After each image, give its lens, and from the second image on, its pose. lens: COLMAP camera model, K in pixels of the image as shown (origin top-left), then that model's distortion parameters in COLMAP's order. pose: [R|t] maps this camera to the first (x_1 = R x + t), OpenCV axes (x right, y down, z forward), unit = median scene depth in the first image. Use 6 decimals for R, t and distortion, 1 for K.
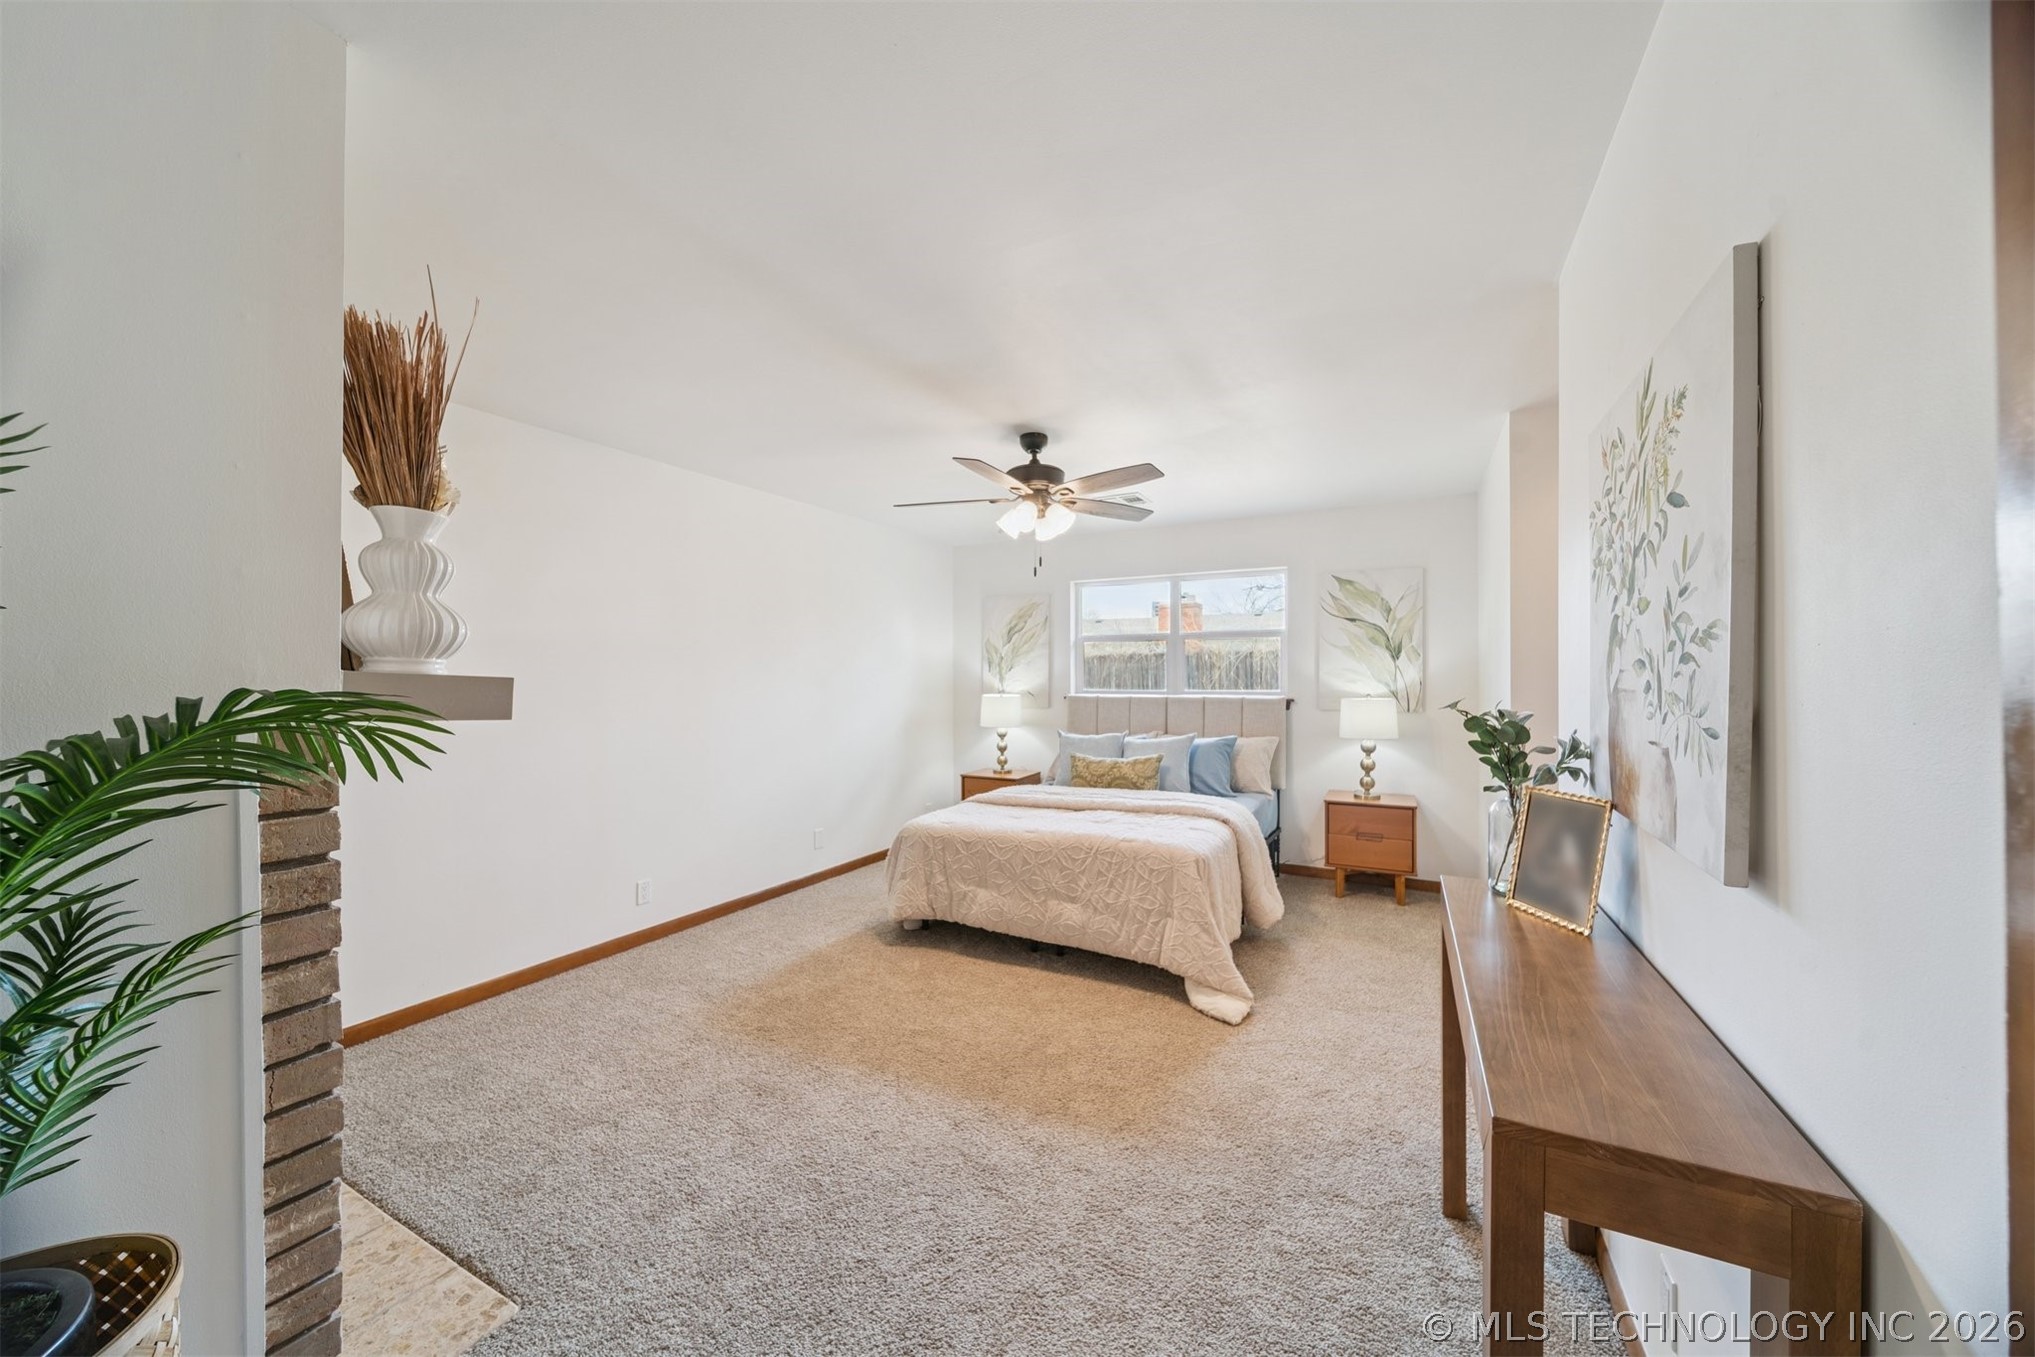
lens RADIAL K [[717.2, 0, 1024.7], [0, 717.2, 669.6], [0, 0, 1]] dist [-0.000140, -0.000068]
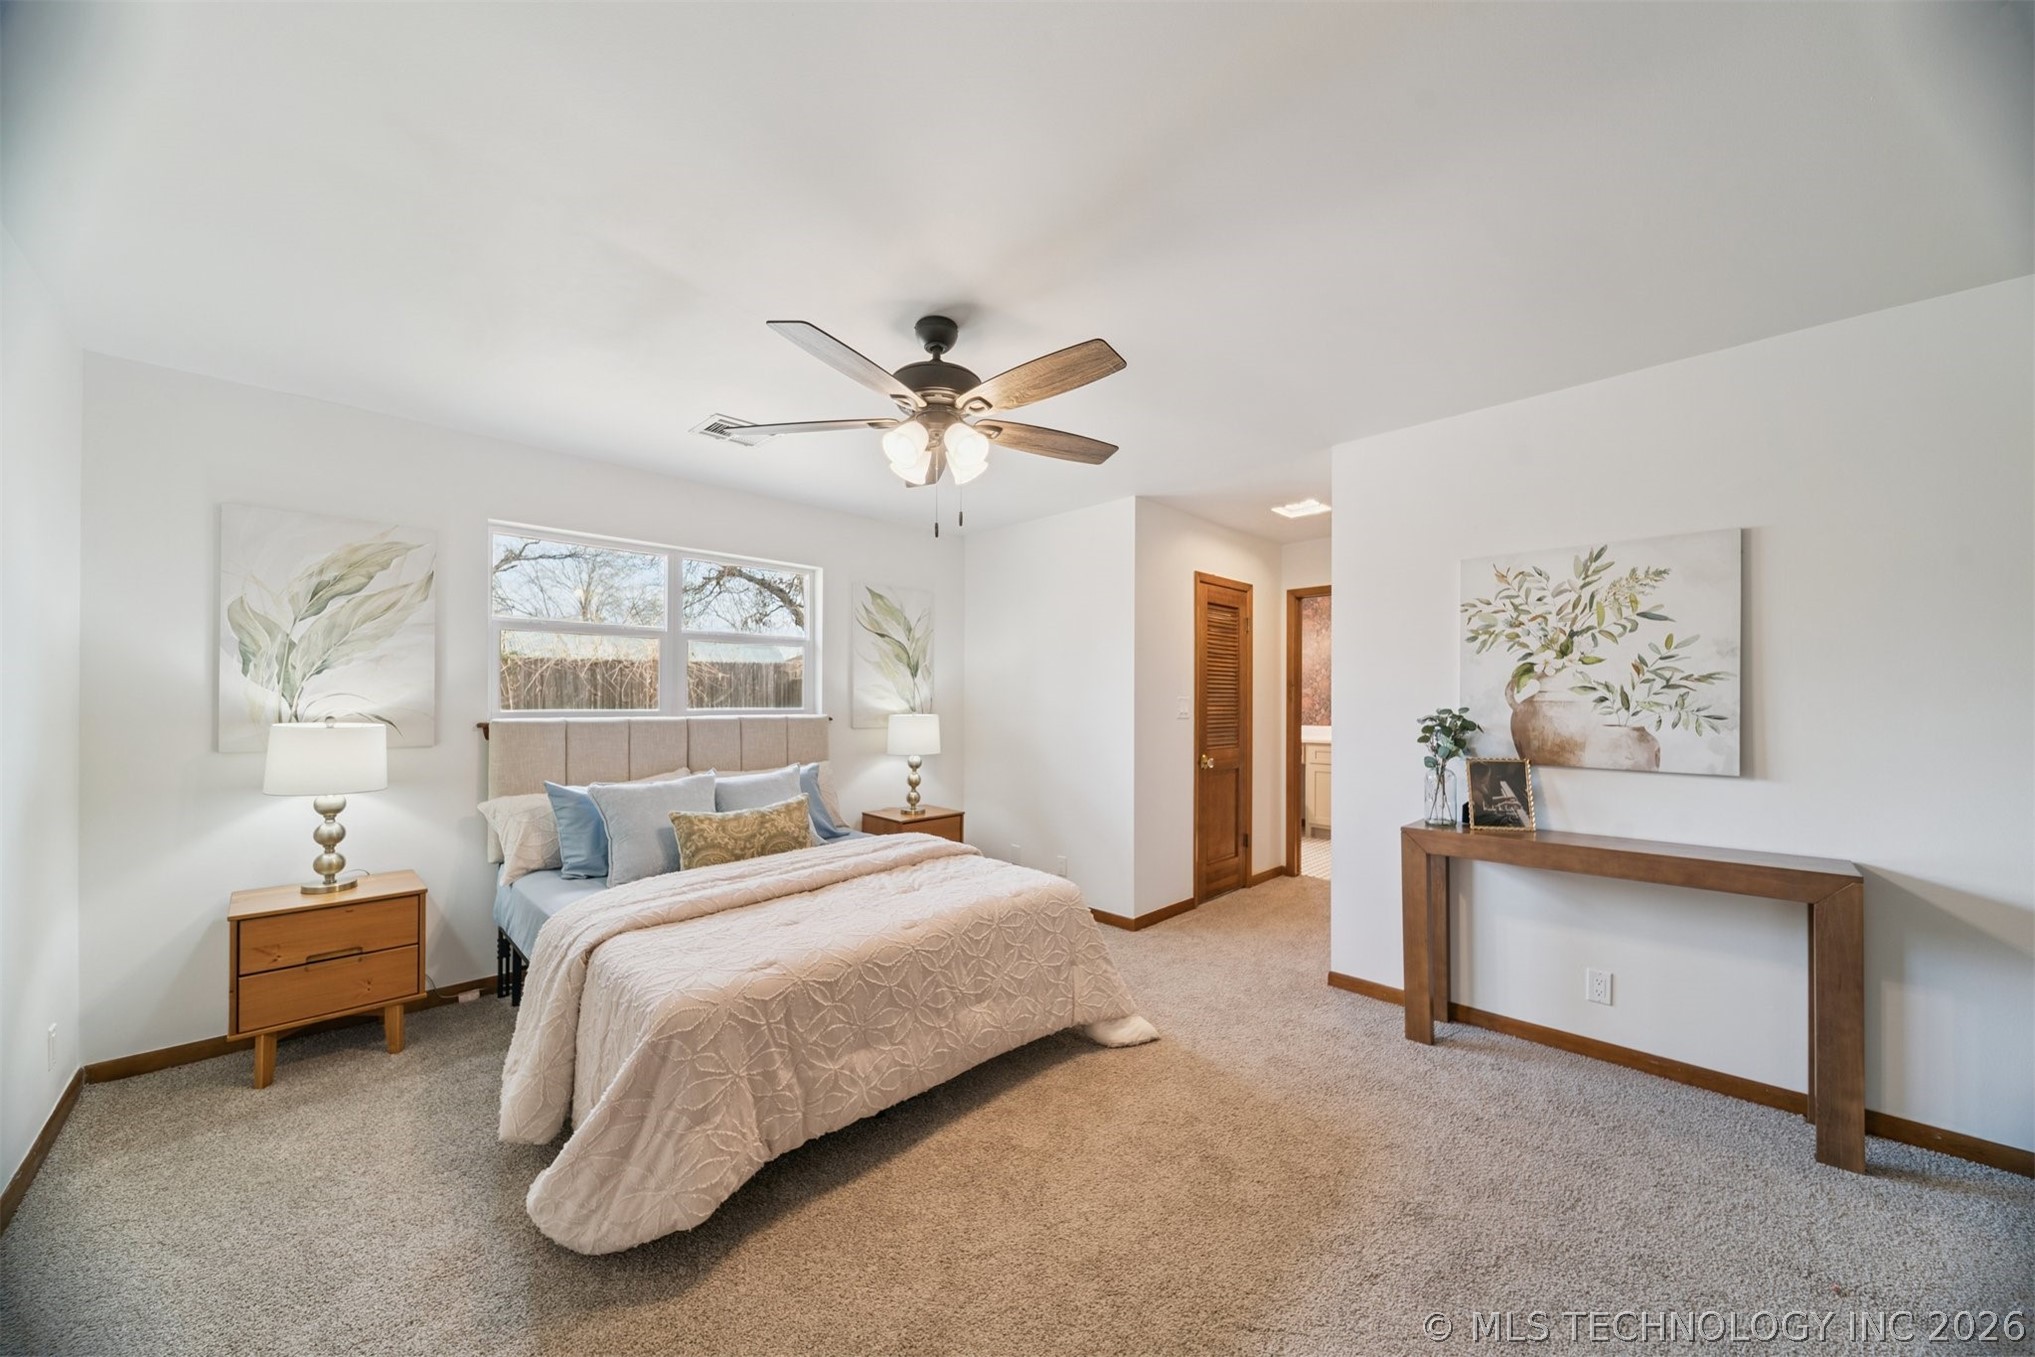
lens RADIAL K [[723.1, 0, 1028.5], [0, 723.1, 694.9], [0, 0, 1]] dist [0.000319, -0.001791]
pose [[0.290565, 0.008055, 0.956821, -0.456972], [-0.016414, 0.999859, -0.003432, 0.012983], [-0.956714, -0.014708, 0.290656, 0.551916]]
